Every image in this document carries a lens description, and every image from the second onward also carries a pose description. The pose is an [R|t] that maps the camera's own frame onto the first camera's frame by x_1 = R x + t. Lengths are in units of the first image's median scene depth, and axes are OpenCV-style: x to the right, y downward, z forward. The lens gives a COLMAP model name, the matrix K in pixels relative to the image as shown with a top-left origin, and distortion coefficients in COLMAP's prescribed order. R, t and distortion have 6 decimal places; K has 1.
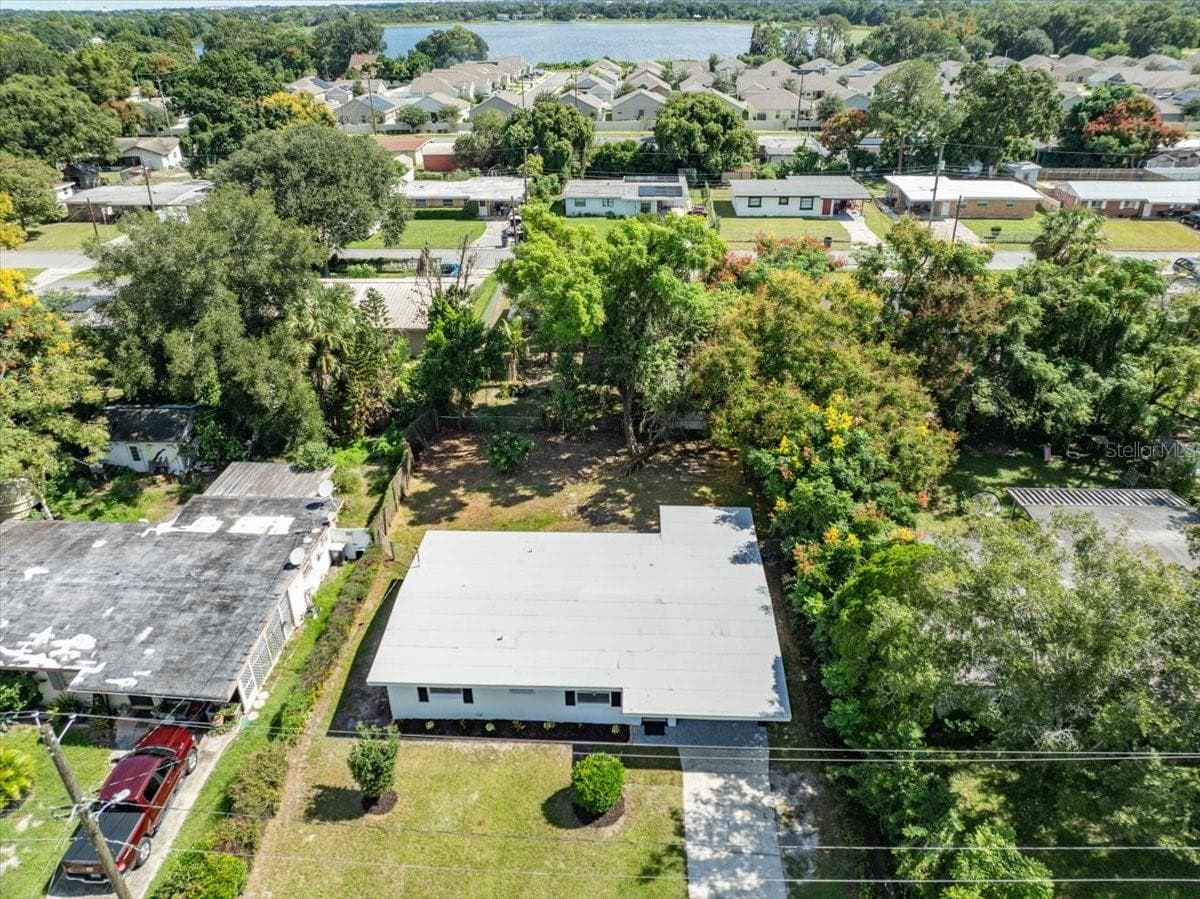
lens RADIAL K [[853.0, 0, 600.5], [0, 853.0, 438.7], [0, 0, 1]] dist [-0.048277, 0.020304]
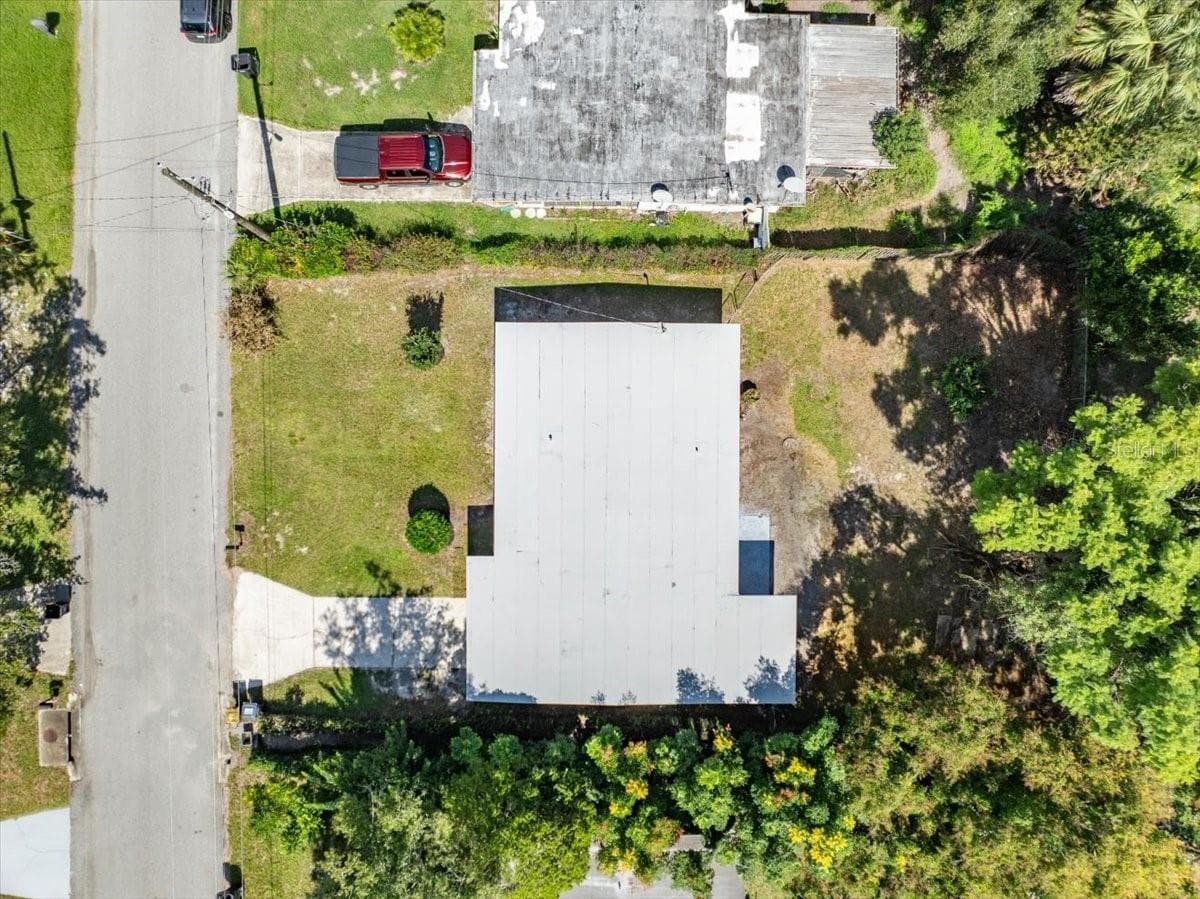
lens RADIAL K [[853.0, 0, 594.1], [0, 853.0, 440.6], [0, 0, 1]] dist [-0.048277, 0.020304]
pose [[0.040105, 0.999084, 0.014918, -0.091473], [-0.470319, 0.005703, 0.882478, -0.505112], [0.881585, -0.042408, 0.470116, 0.399588]]
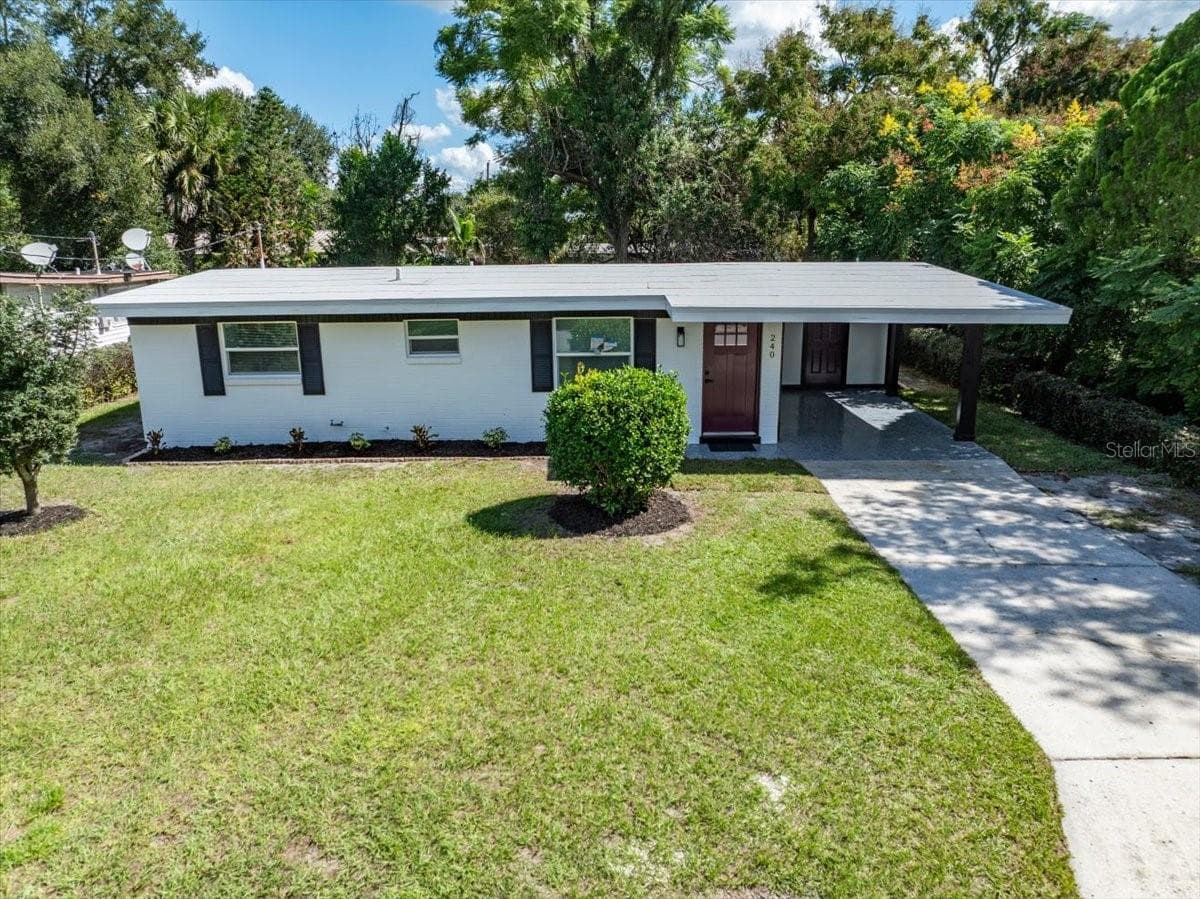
lens RADIAL K [[853.0, 0, 595.6], [0, 853.0, 444.0], [0, 0, 1]] dist [-0.048277, 0.020304]
pose [[0.999357, -0.007349, 0.035099, -0.016327], [0.015901, 0.968104, -0.250043, 0.319727], [-0.032142, 0.250441, 0.967598, 0.399336]]
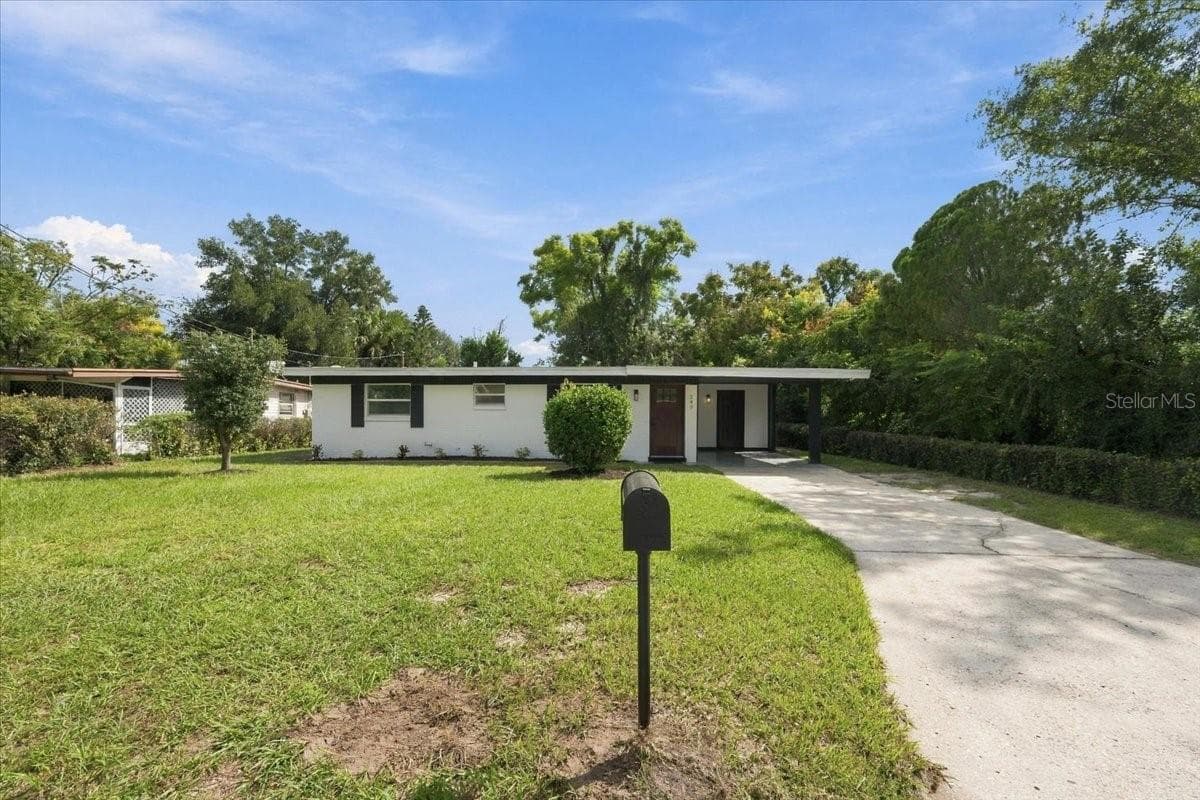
lens RADIAL K [[501.7, 0, 600.3], [0, 501.7, 419.1], [0, 0, 1]] dist [0.000477, -0.001456]
pose [[0.999837, 0.017119, 0.005742, 0.002128], [-0.012335, 0.879789, -0.475205, 0.363481], [-0.013187, 0.475057, 0.879856, 0.425555]]
